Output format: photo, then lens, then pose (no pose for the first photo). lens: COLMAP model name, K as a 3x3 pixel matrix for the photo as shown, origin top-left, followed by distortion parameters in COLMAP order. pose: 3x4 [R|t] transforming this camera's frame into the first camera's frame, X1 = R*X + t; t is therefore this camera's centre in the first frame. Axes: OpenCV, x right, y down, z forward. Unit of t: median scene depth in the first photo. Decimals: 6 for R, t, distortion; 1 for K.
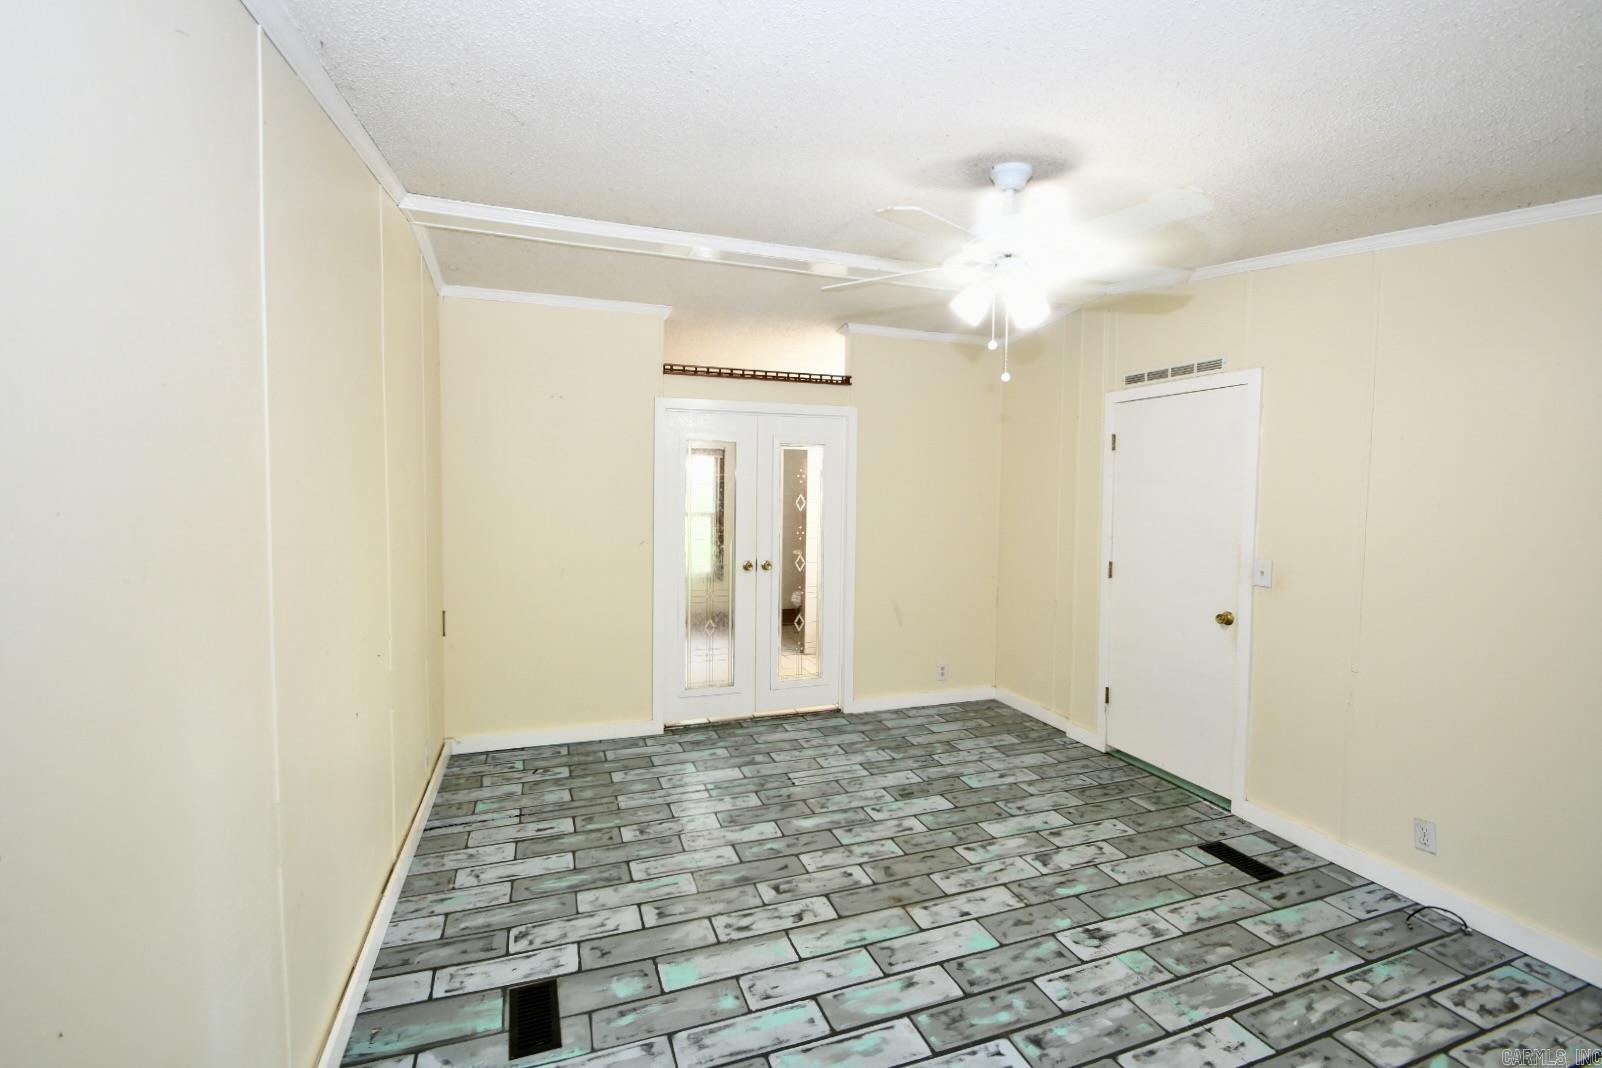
lens RADIAL K [[699.3, 0, 791.2], [0, 699.3, 524.7], [0, 0, 1]] dist [0.013005, -0.014944]
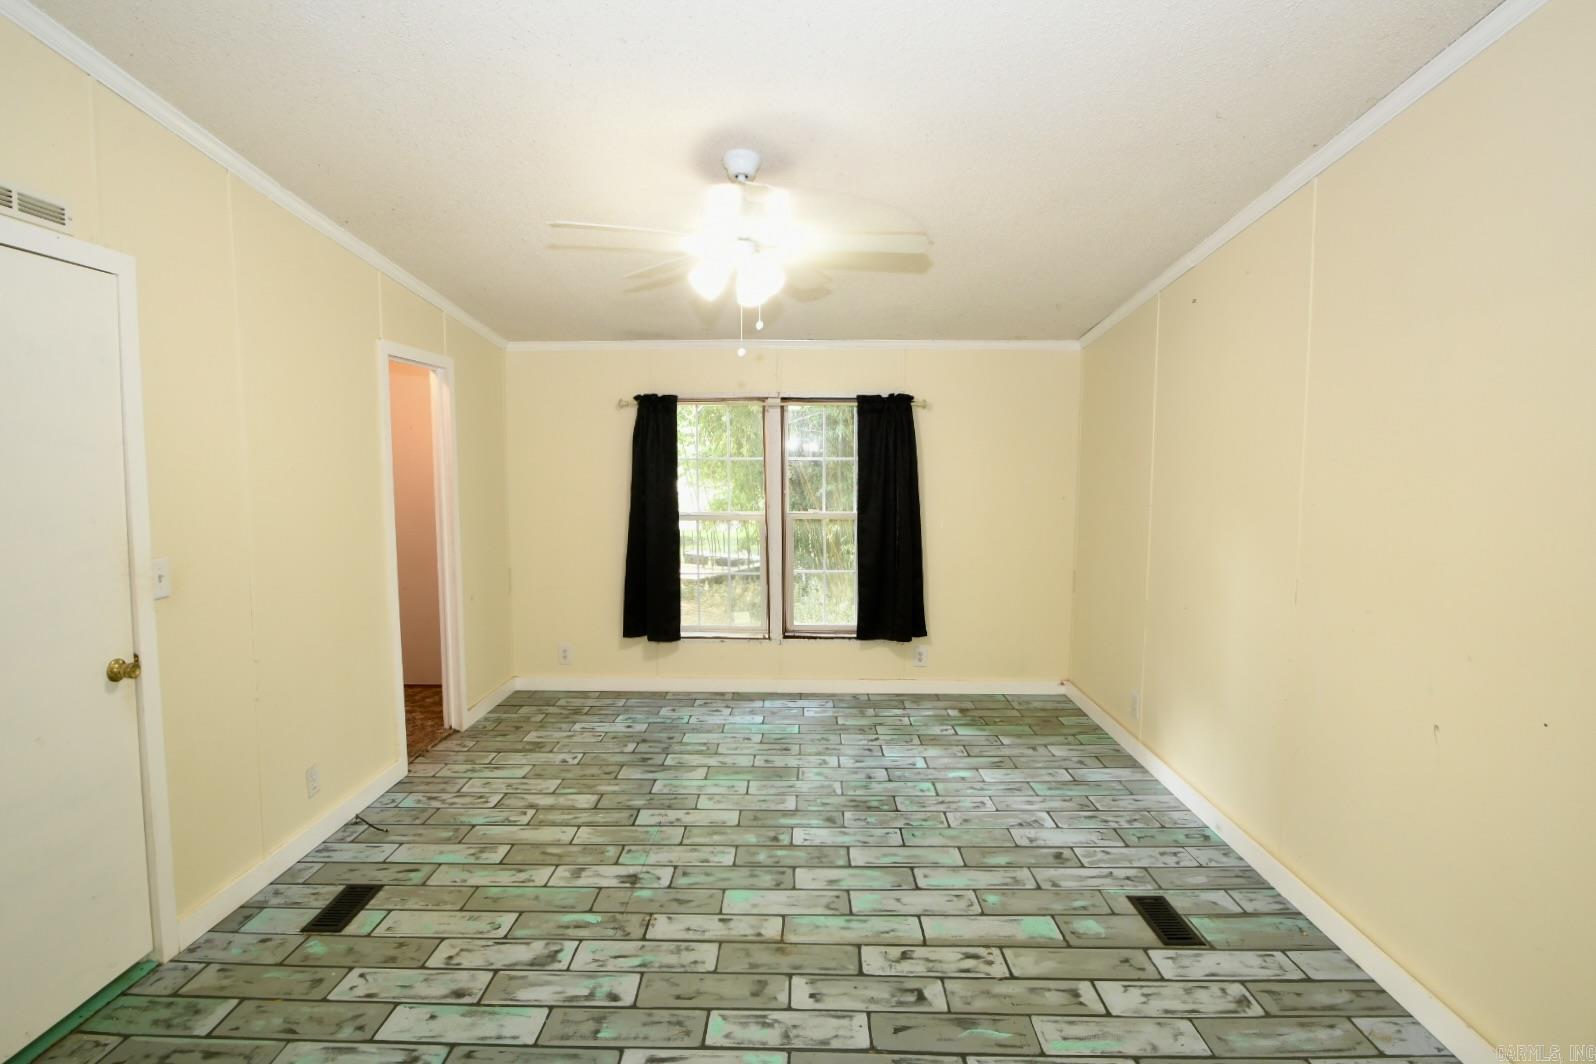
lens RADIAL K [[784.3, 0, 782.3], [0, 784.3, 528.6], [0, 0, 1]] dist [-0.008964, -0.000728]
pose [[-0.931690, -0.046264, 0.360297, -0.173918], [0.004395, 0.990348, 0.138532, -0.099886], [-0.363228, 0.130653, -0.922494, 1.905762]]
